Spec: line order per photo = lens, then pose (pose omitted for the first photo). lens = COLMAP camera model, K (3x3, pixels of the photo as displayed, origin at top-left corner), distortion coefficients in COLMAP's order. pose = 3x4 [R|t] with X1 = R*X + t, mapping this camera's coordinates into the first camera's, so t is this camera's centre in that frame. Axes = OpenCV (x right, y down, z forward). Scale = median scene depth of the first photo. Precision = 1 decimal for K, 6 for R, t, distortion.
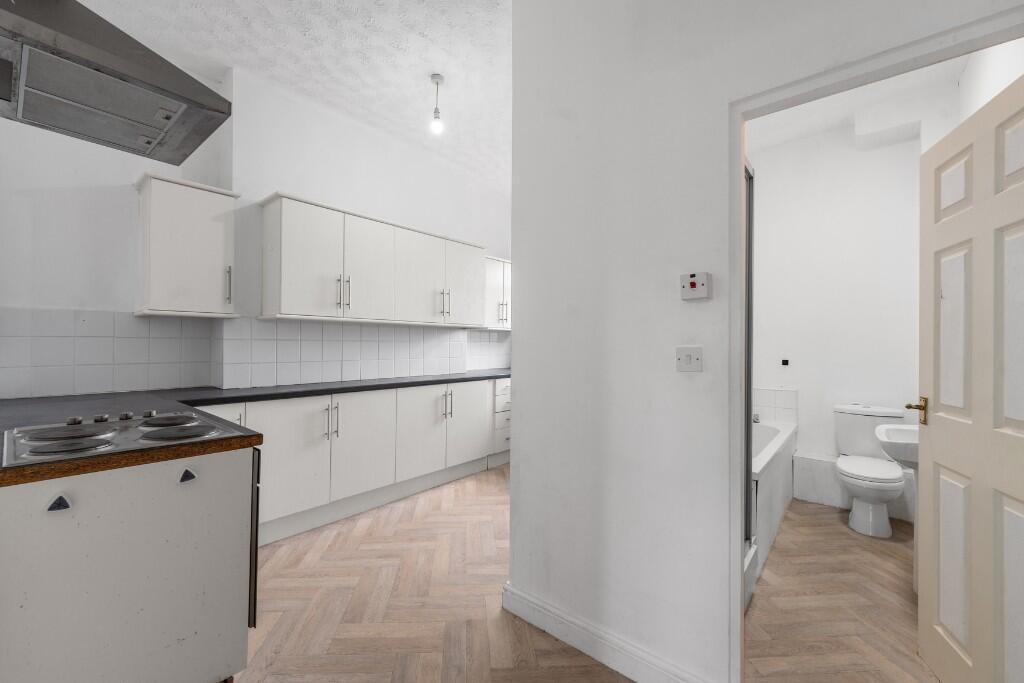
lens RADIAL K [[414.0, 0, 515.4], [0, 414.0, 338.8], [0, 0, 1]] dist [-0.001058, -0.000109]
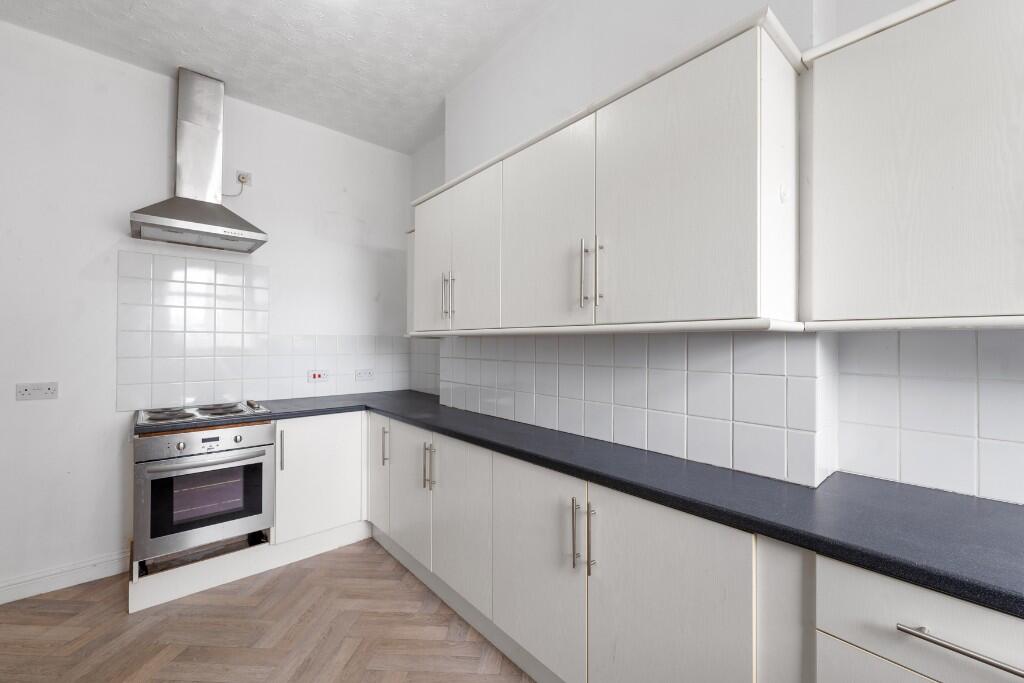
lens RADIAL K [[421.0, 0, 512.0], [0, 421.0, 341.5], [0, 0, 1]] dist [0.000898, 0.000033]
pose [[-0.174037, -0.009964, -0.984689, 0.297328], [0.006971, 0.999911, -0.011351, -0.023446], [0.984714, -0.008840, -0.173952, 1.267011]]
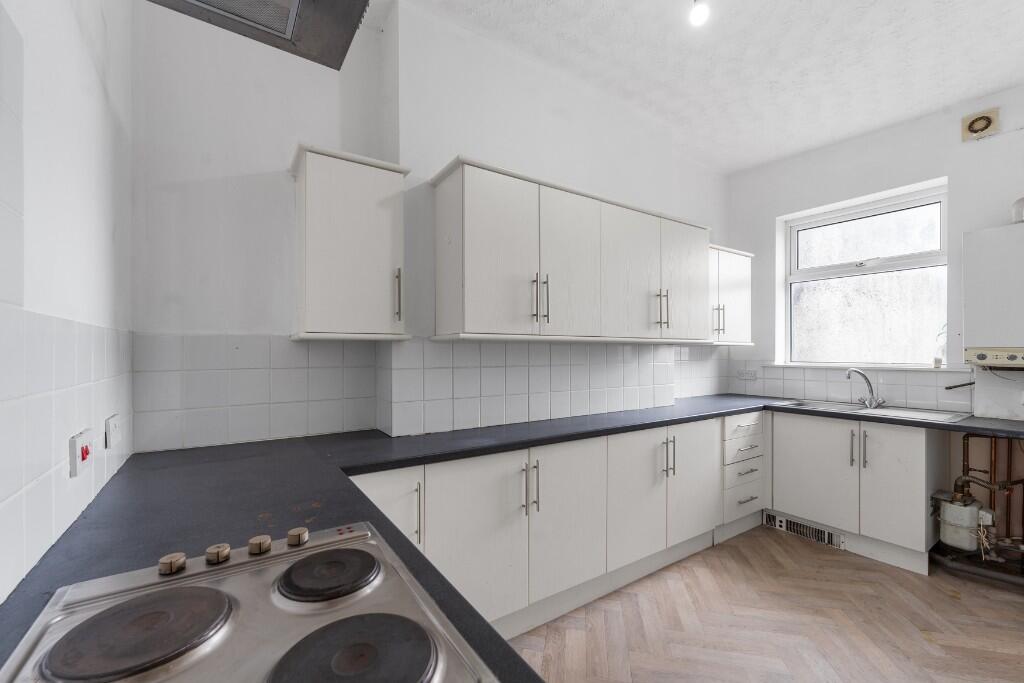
lens RADIAL K [[423.9, 0, 513.5], [0, 423.9, 348.8], [0, 0, 1]] dist [0.001247, 0.000012]
pose [[0.958000, -0.011338, -0.286545, -0.261277], [0.012101, 0.999926, 0.000893, -0.030488], [0.286514, -0.004322, 0.958066, 0.315237]]
